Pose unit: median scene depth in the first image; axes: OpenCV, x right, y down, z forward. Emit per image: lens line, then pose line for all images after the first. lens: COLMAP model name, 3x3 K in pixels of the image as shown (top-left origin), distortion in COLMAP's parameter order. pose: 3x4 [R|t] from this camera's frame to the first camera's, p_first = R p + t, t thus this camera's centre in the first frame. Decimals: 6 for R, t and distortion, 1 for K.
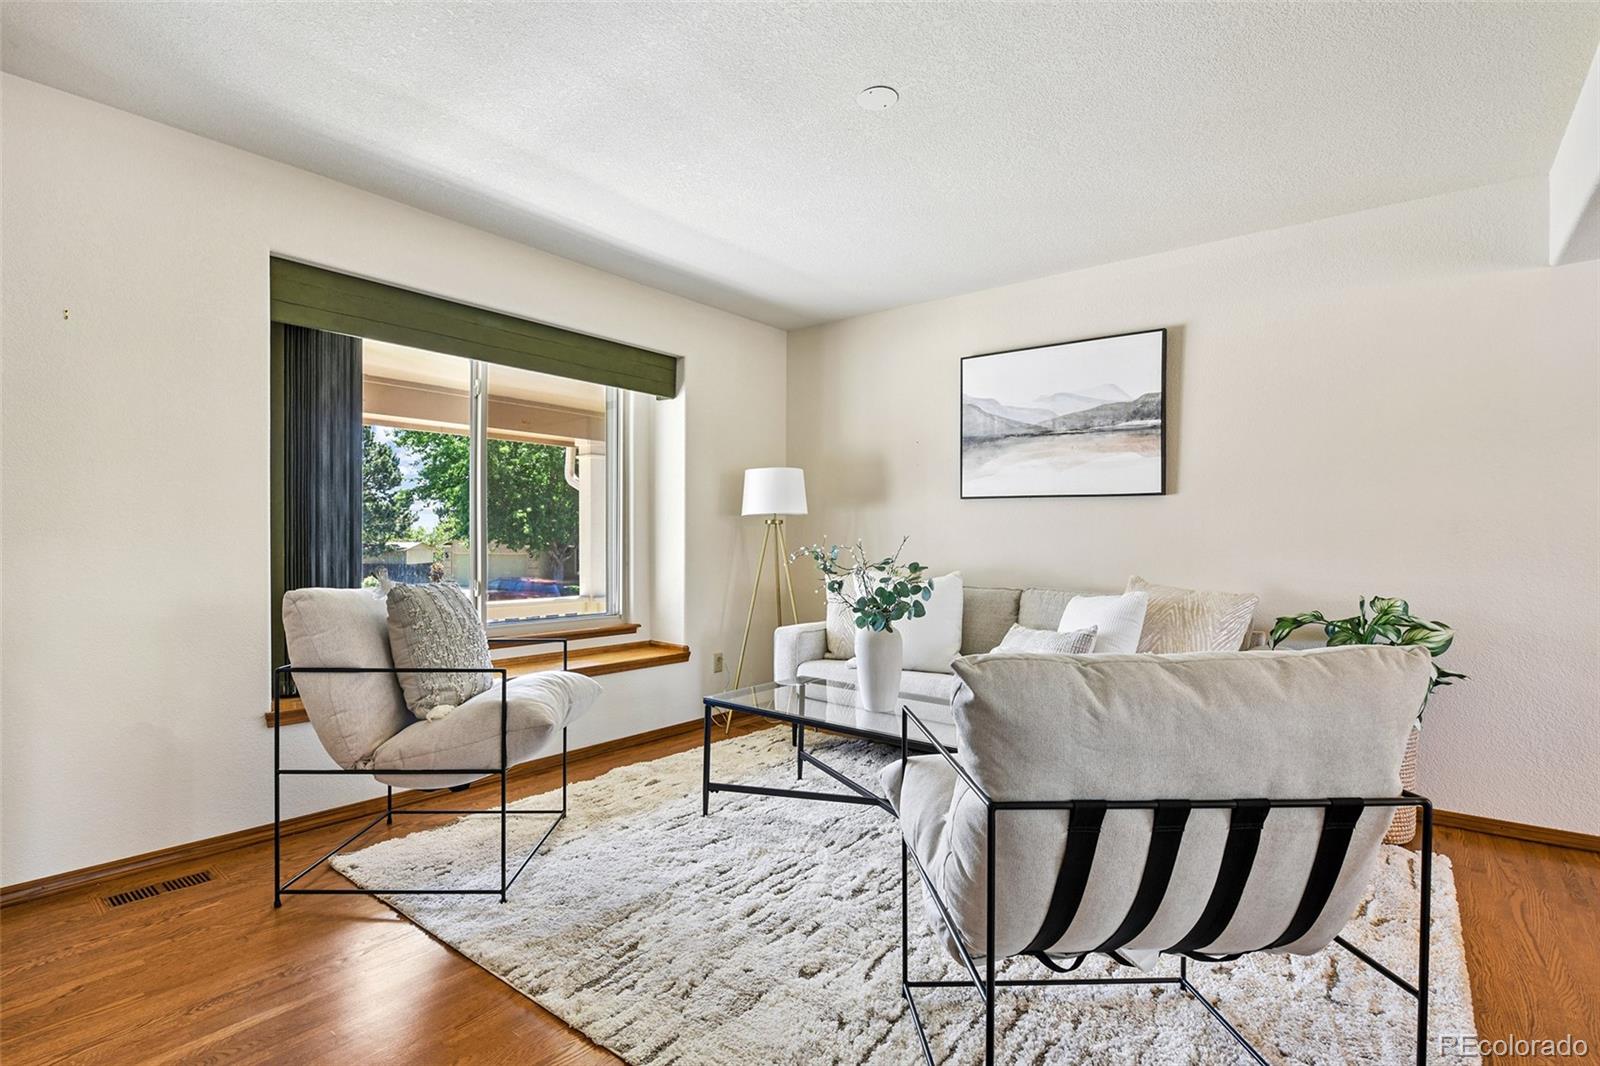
lens RADIAL K [[770.2, 0, 800.0], [0, 770.2, 533.0], [0, 0, 1]] dist [-0.000807, -0.000141]
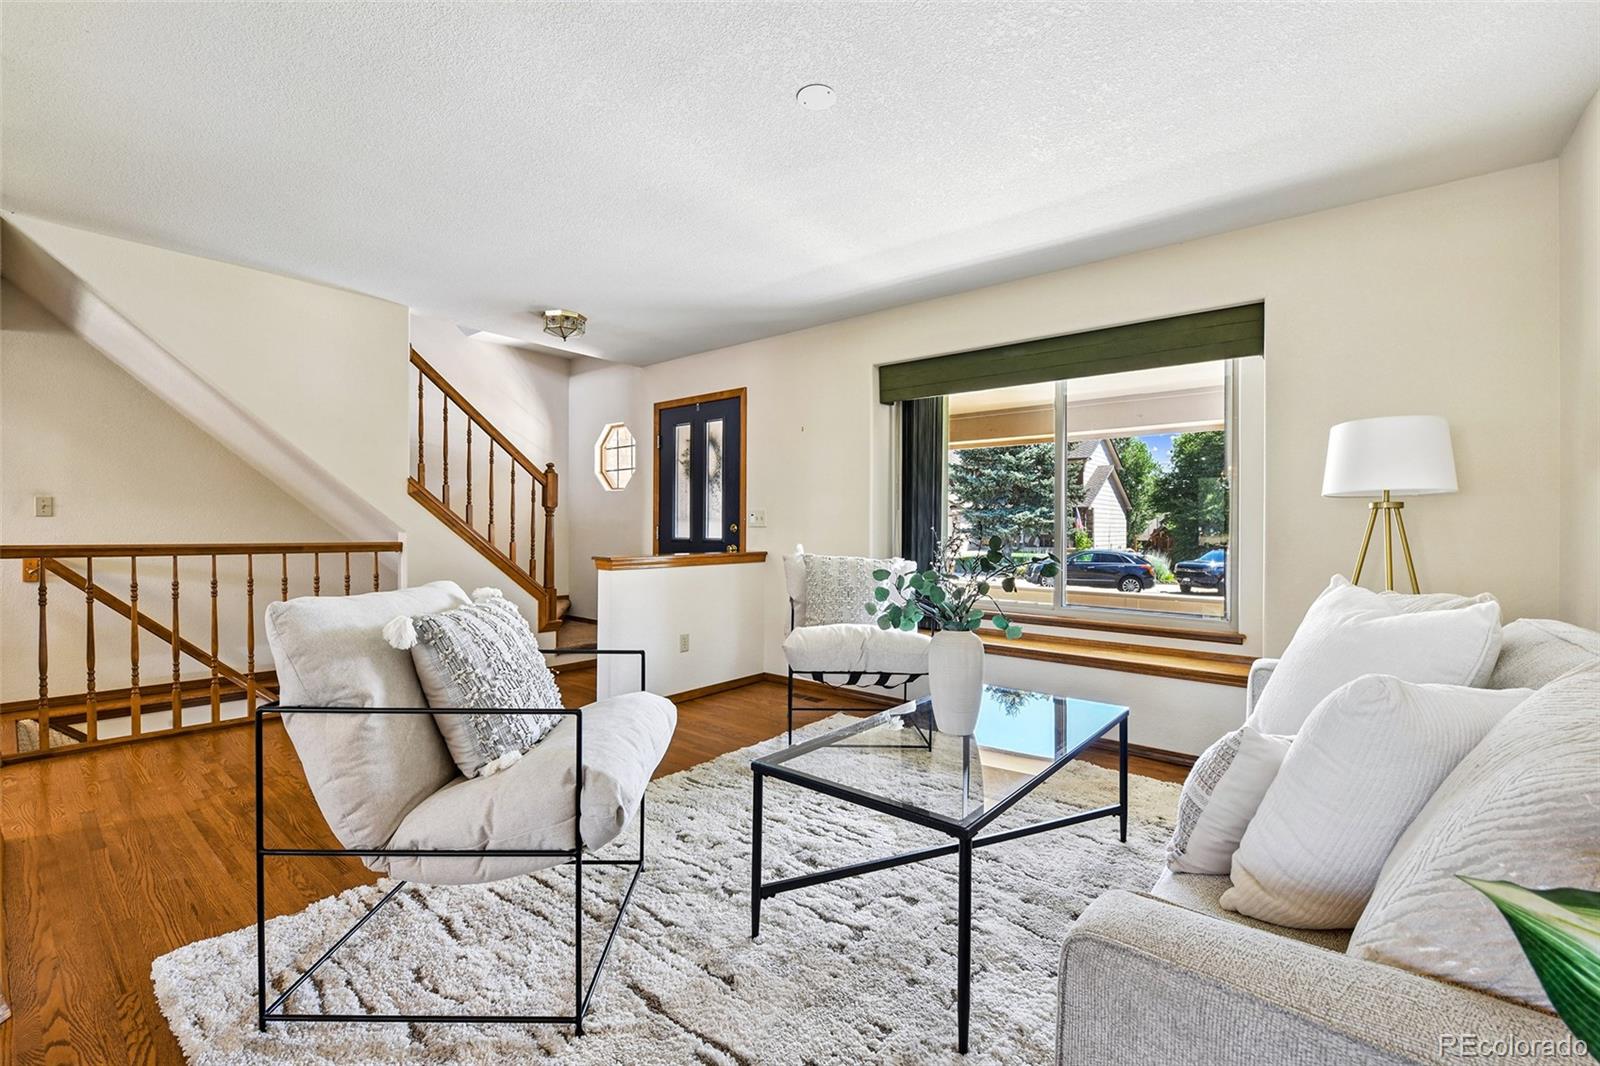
lens RADIAL K [[678.1, 0, 792.6], [0, 678.1, 530.0], [0, 0, 1]] dist [-0.012954, -0.000095]
pose [[-0.020003, 0.001608, -0.999799, 0.744006], [-0.001467, 0.999998, 0.001637, 0.005768], [0.999799, 0.001499, -0.020001, 0.737164]]
